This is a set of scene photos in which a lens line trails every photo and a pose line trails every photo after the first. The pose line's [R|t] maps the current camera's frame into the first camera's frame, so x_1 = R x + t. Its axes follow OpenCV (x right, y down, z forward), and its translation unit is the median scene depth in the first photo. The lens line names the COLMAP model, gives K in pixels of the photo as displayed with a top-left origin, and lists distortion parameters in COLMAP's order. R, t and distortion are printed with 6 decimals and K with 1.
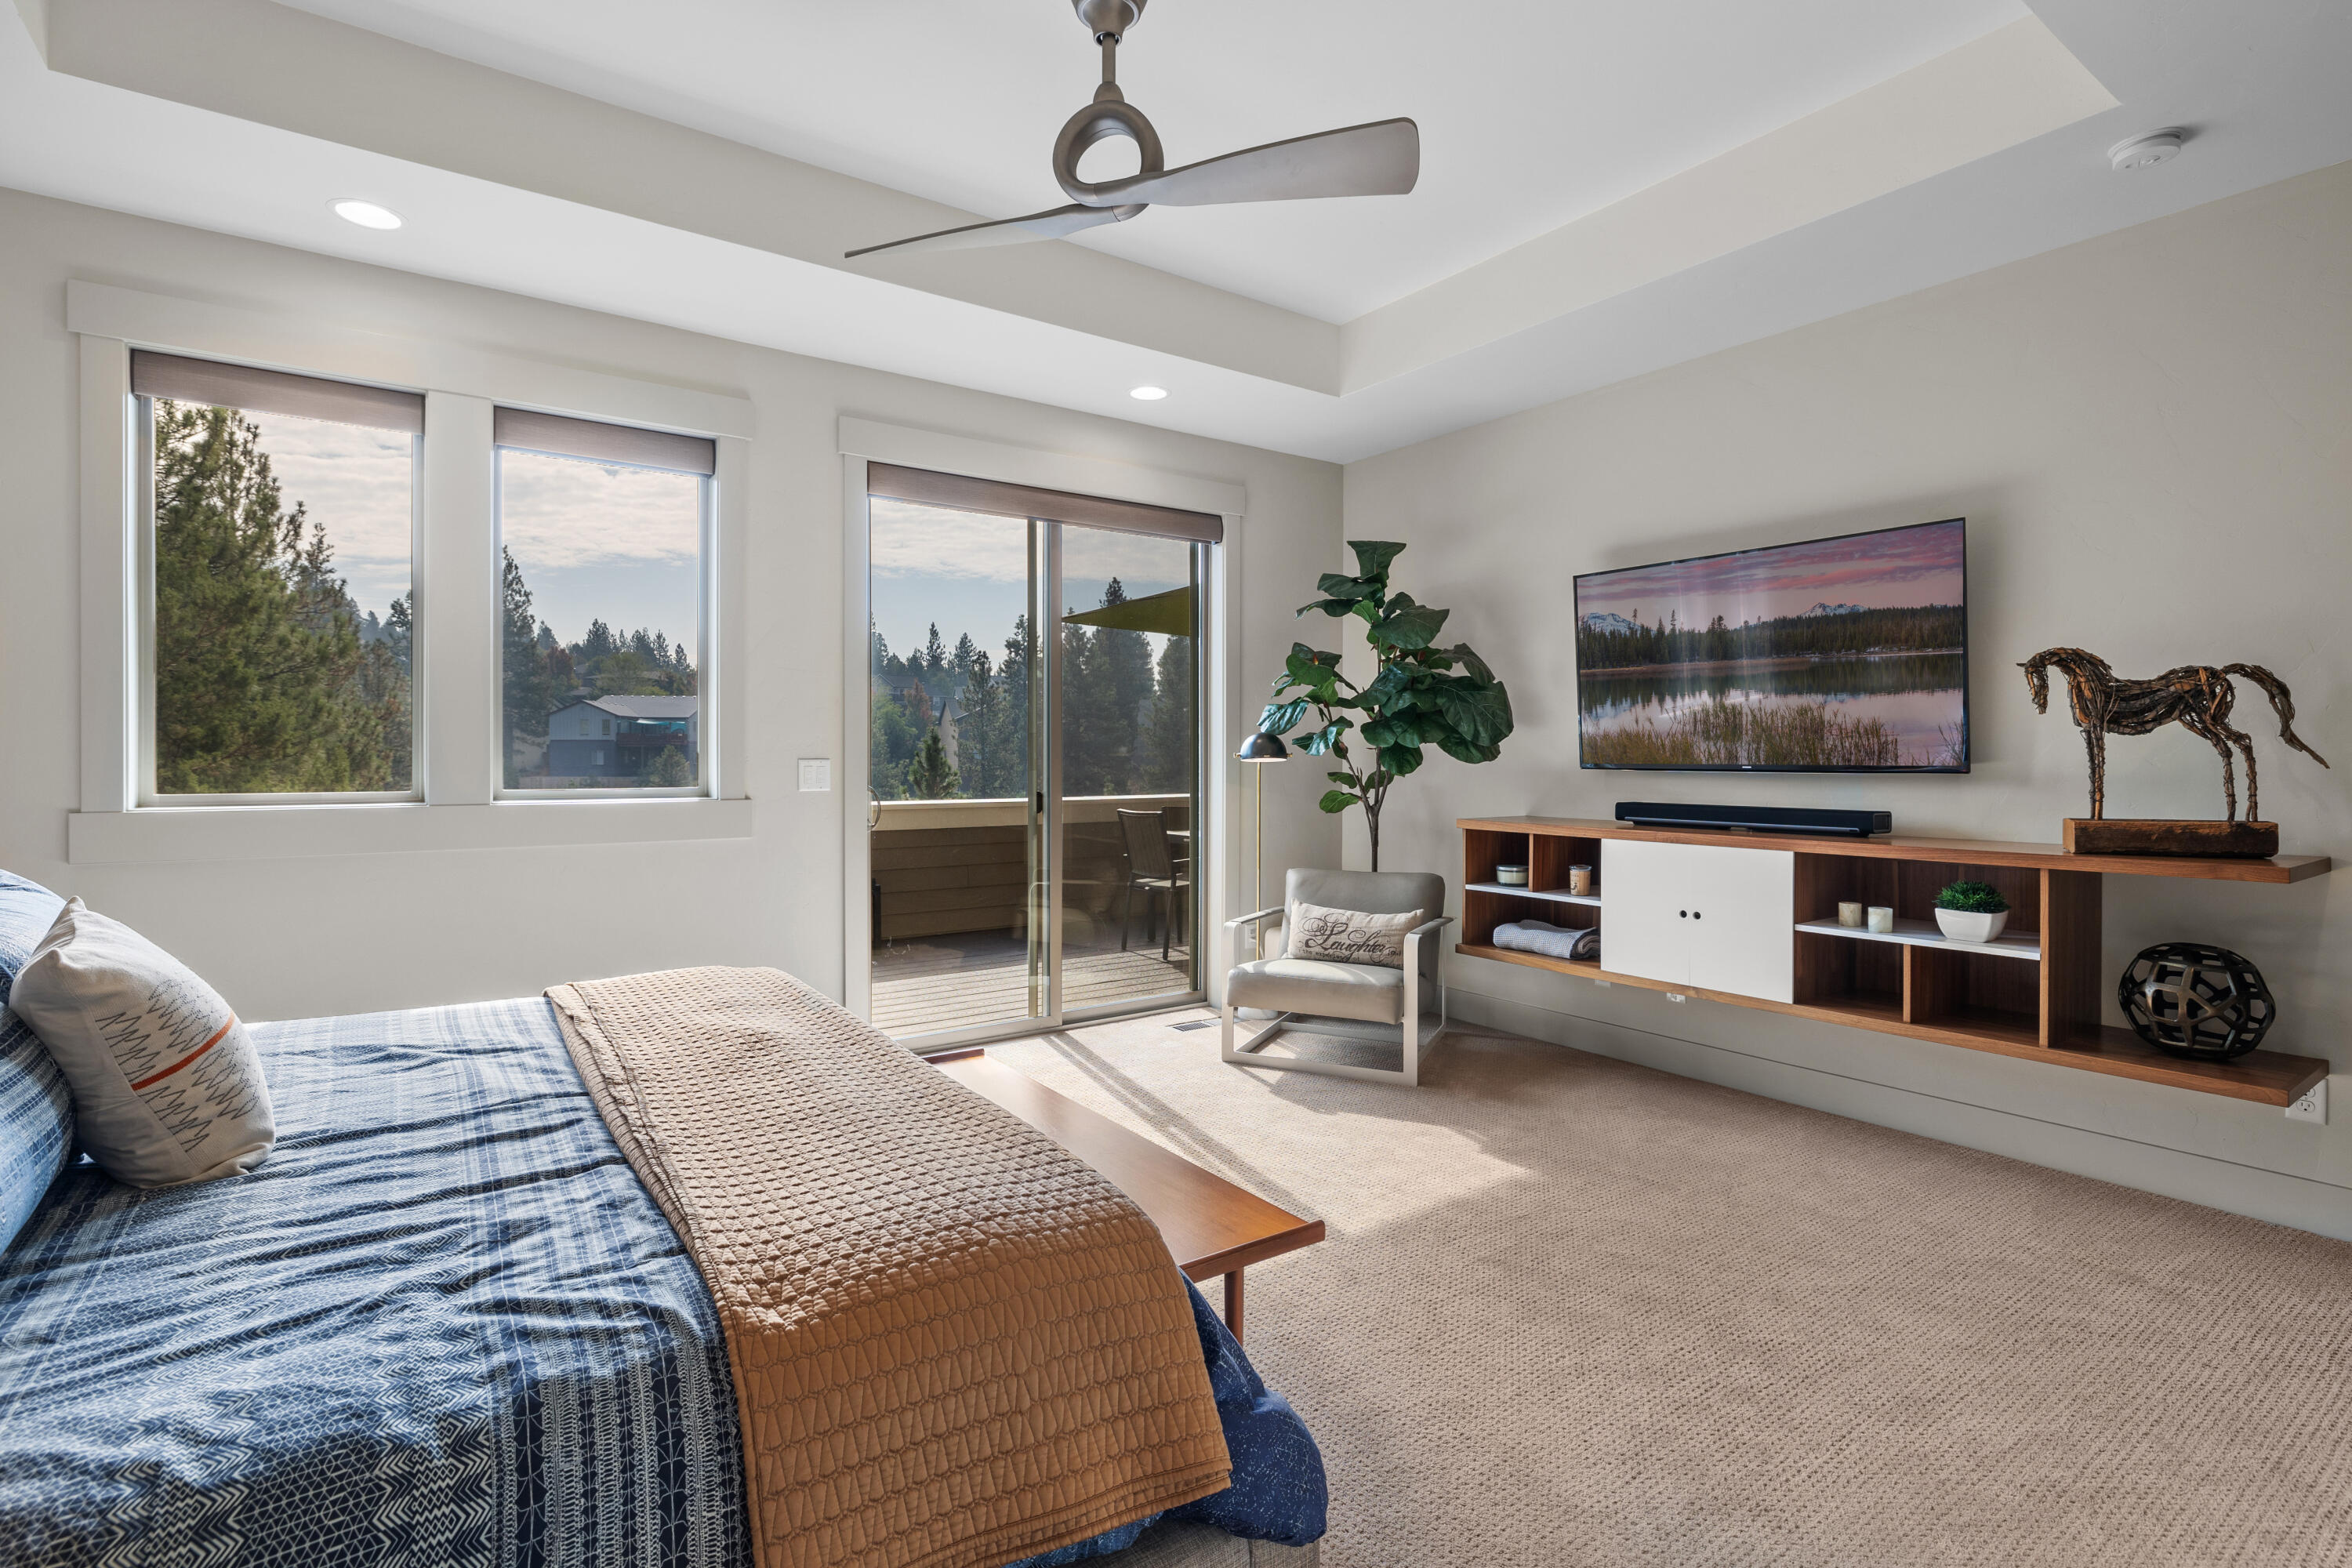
lens RADIAL K [[1097.6, 0, 1155.7], [0, 1097.6, 781.8], [0, 0, 1]] dist [0.003015, -0.000069]
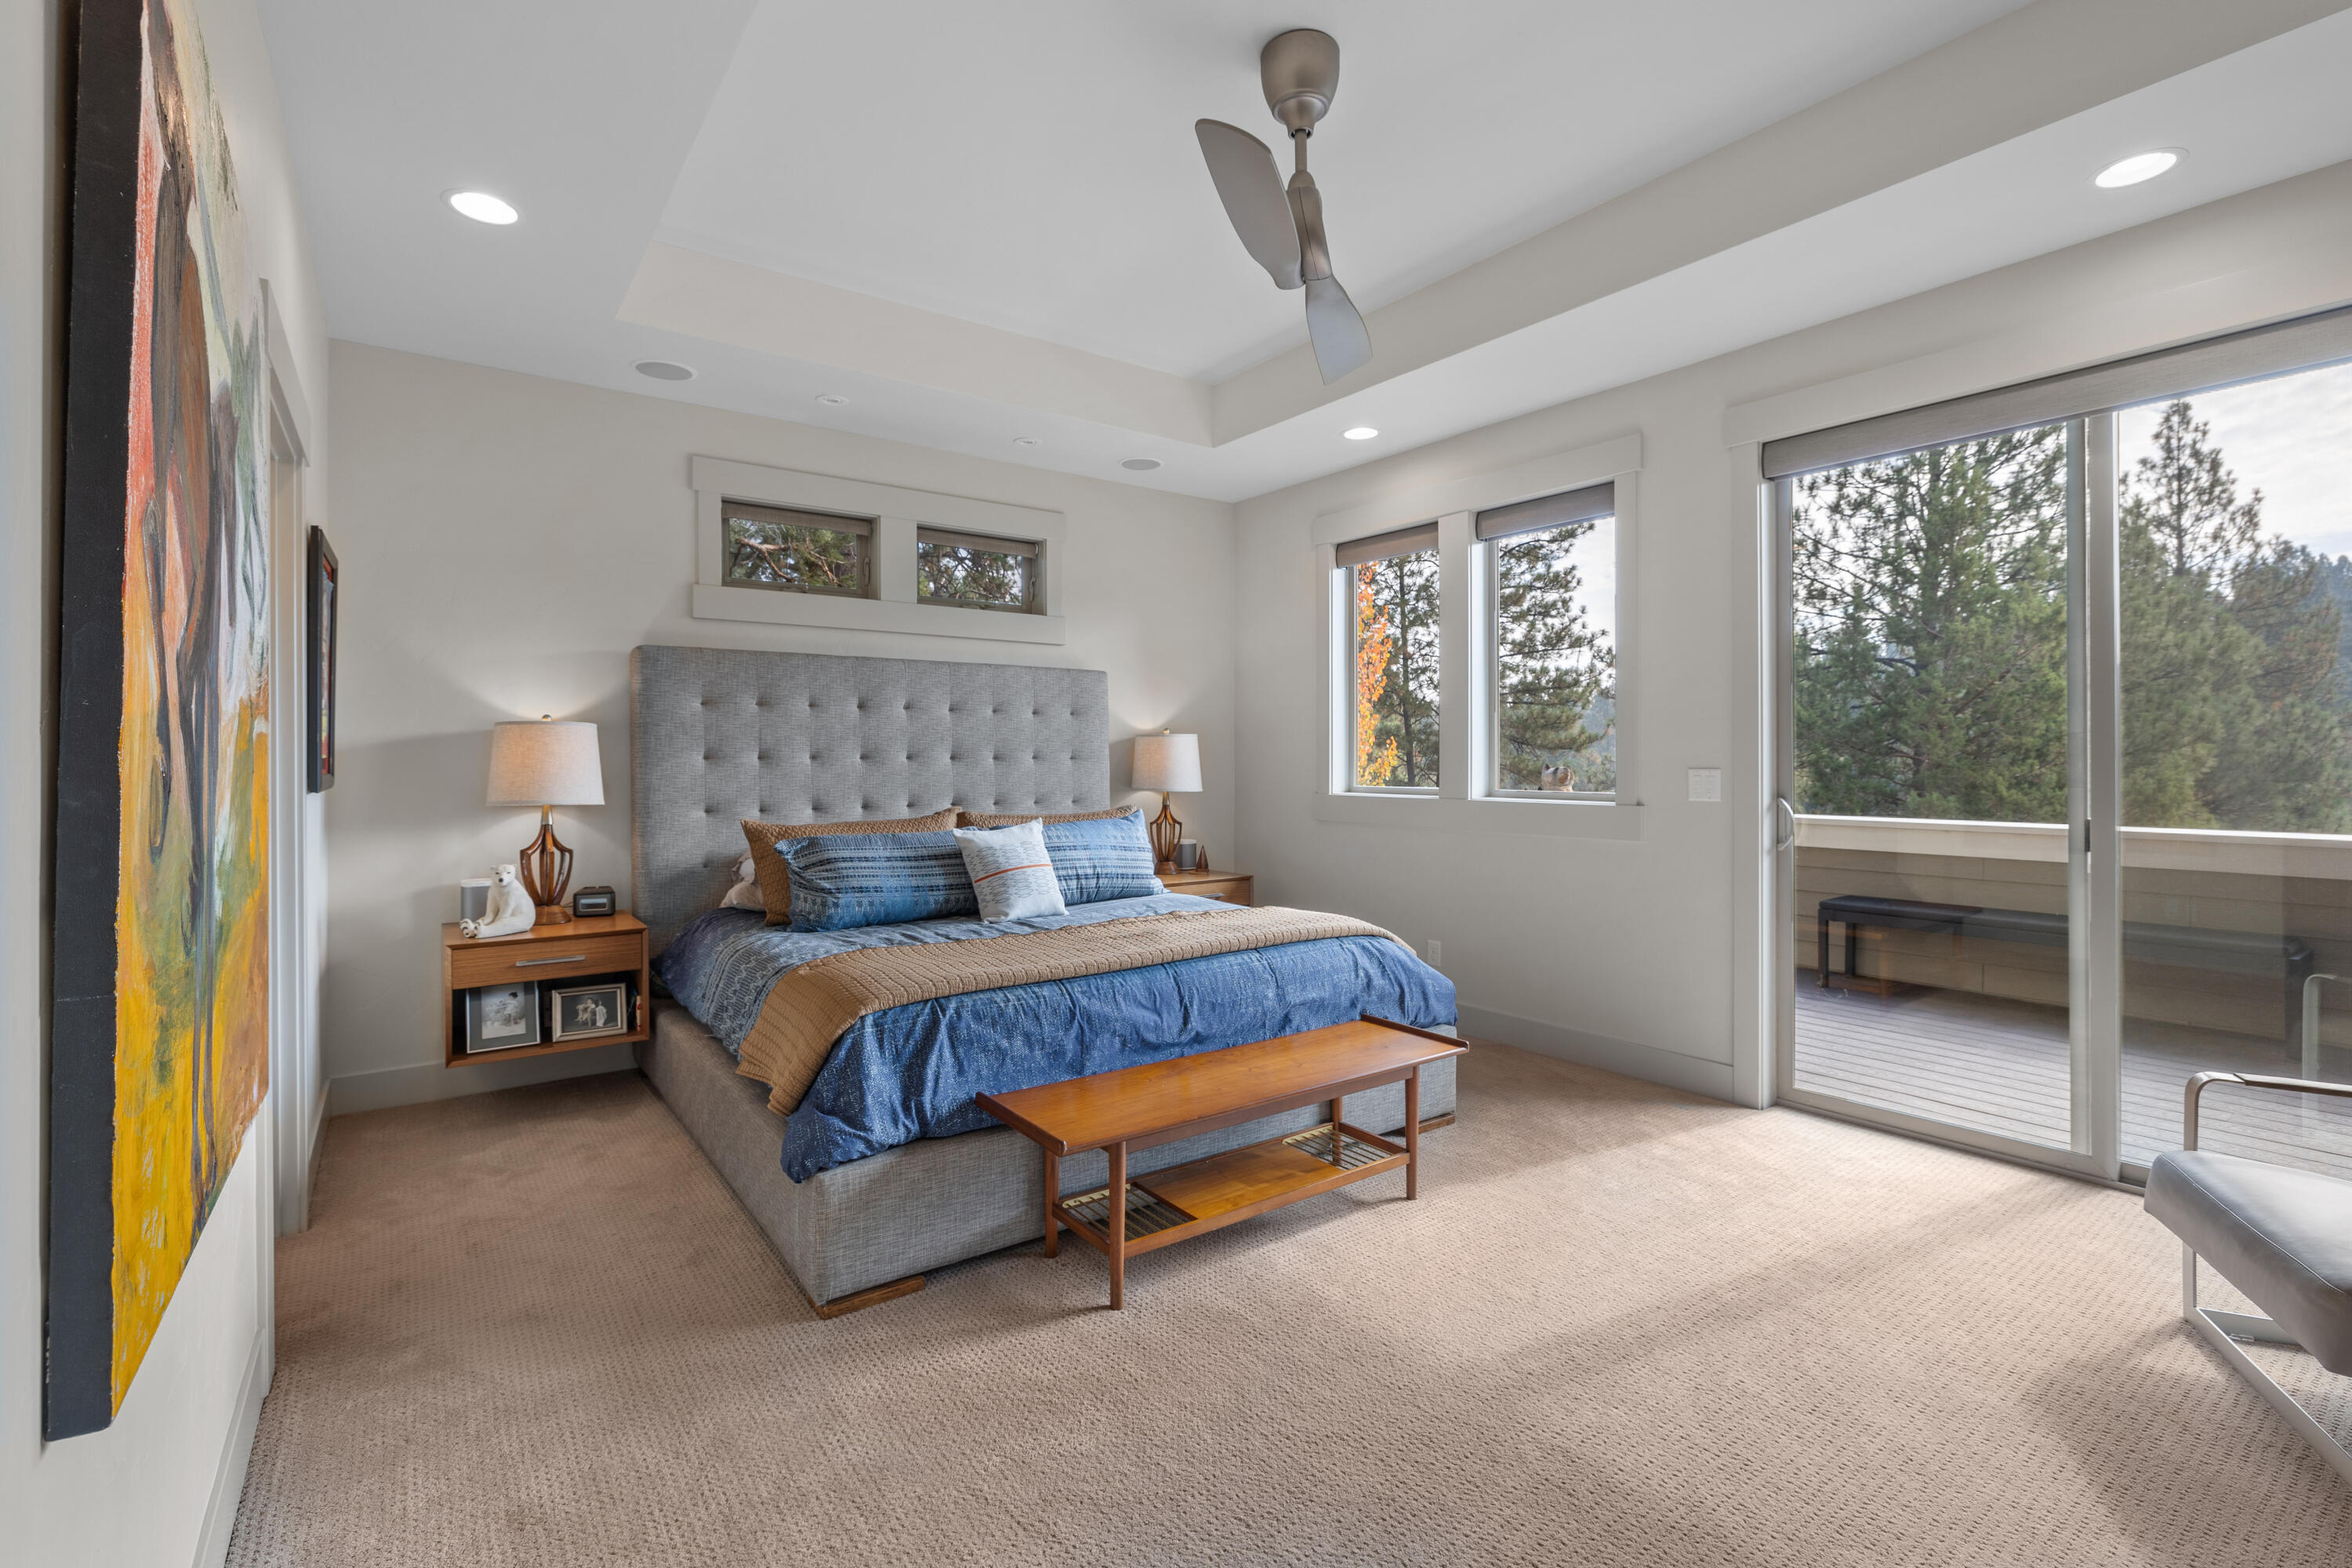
lens RADIAL K [[1048.1, 0, 1166.5], [0, 1048.1, 764.1], [0, 0, 1]] dist [0.002763, 0.000228]
pose [[0.035207, -0.001819, -0.999378, 0.514137], [-0.021462, 0.999766, -0.002576, -0.010082], [0.999150, 0.021540, 0.035160, 0.413515]]
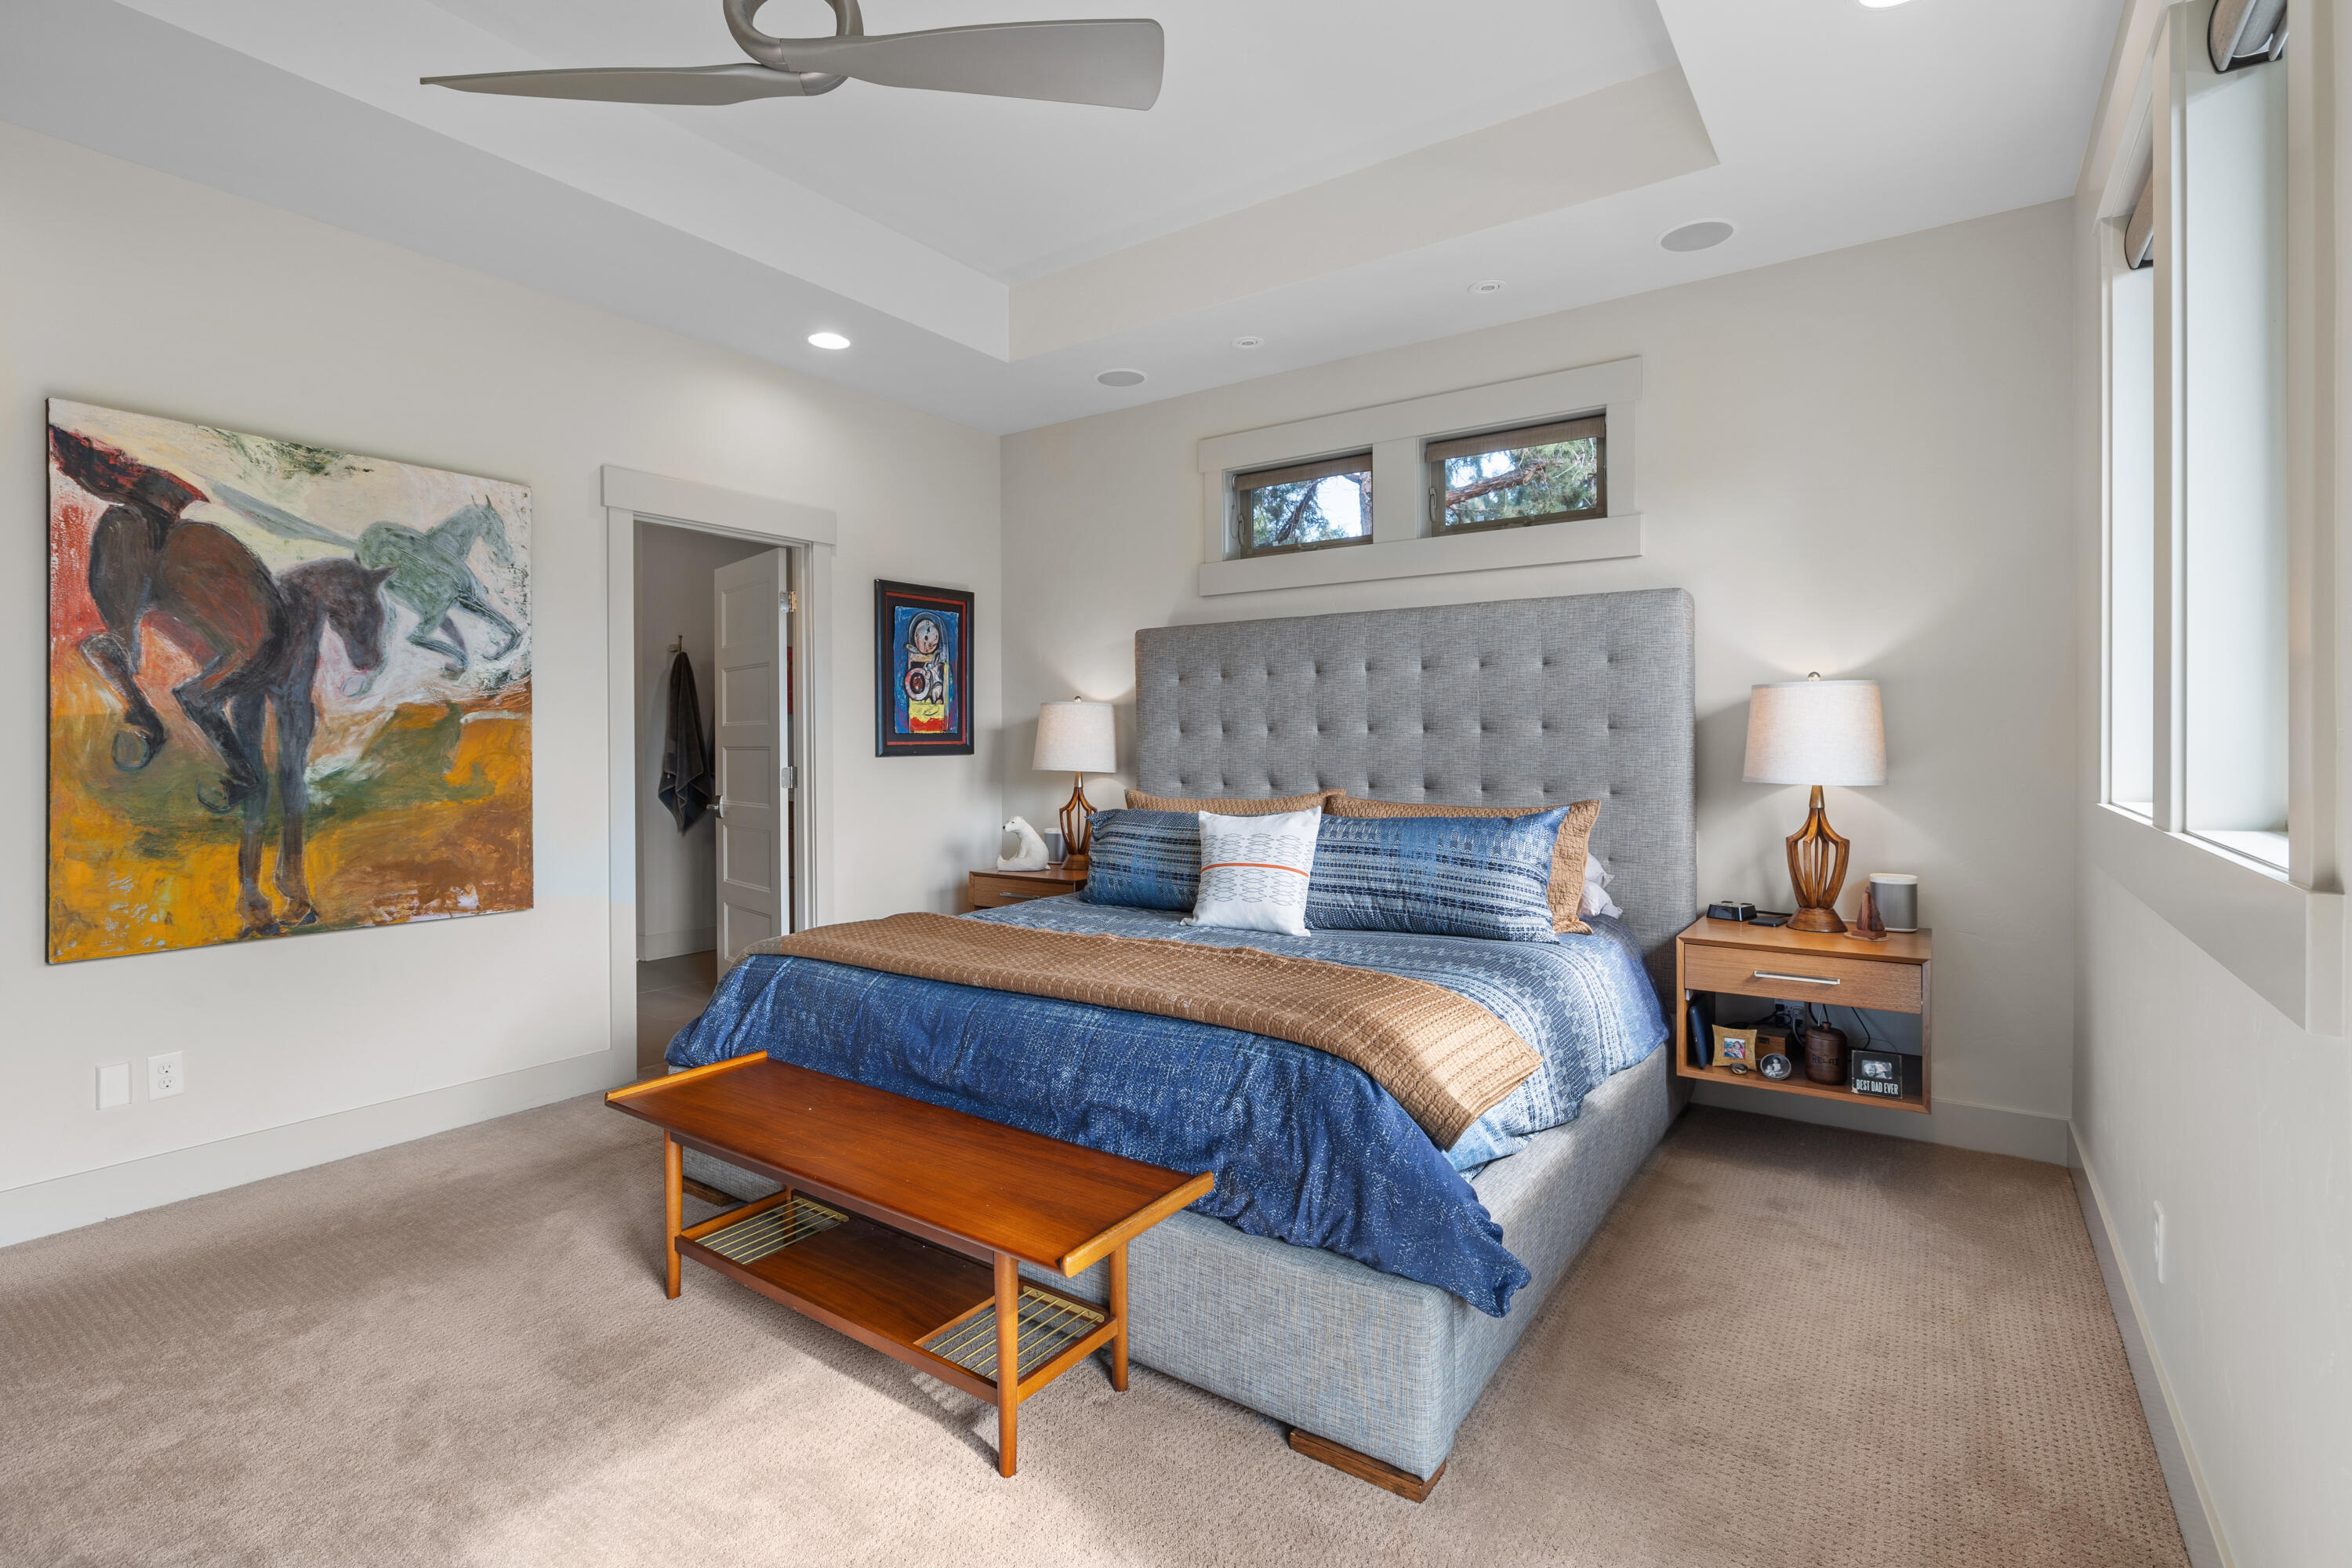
lens RADIAL K [[1097.6, 0, 1115.0], [0, 1097.6, 735.7], [0, 0, 1]] dist [0.003015, -0.000069]
pose [[-0.943177, 0.000546, -0.332291, -0.009351], [-0.005723, 0.999824, 0.017889, -0.022277], [0.332243, 0.018774, -0.943007, 0.957381]]
